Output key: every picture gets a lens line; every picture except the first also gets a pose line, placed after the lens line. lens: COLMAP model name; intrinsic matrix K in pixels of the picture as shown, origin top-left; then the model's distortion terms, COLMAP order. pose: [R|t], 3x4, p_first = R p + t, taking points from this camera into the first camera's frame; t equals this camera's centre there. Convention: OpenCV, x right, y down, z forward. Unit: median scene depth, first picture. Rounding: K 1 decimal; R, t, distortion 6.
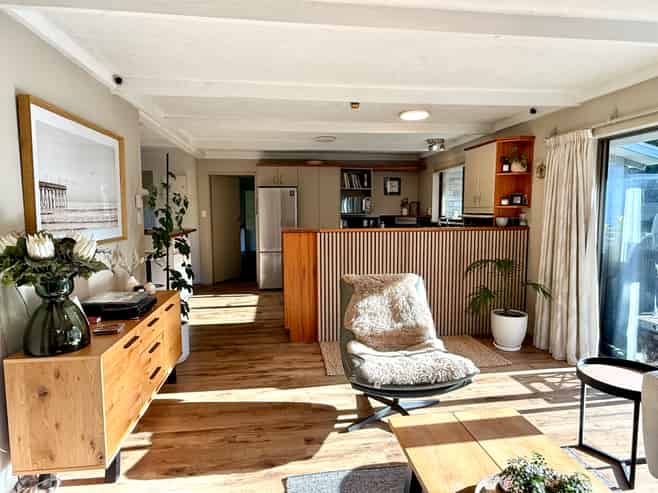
lens RADIAL K [[405.2, 0, 329.0], [0, 405.2, 246.5], [0, 0, 1]] dist [-0.001616, -0.000232]
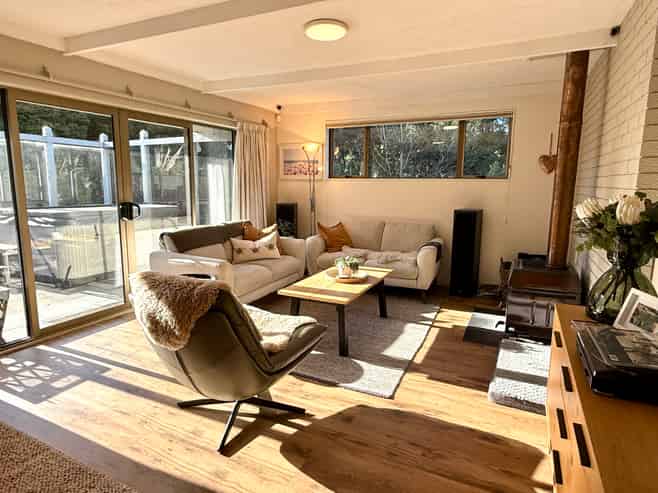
lens RADIAL K [[405.2, 0, 329.0], [0, 405.2, 246.5], [0, 0, 1]] dist [-0.001616, -0.000232]
pose [[-0.842112, -0.088900, 0.531925, -0.443735], [0.045725, 0.970999, 0.234671, -0.123600], [-0.537361, 0.221941, -0.813625, 1.584968]]
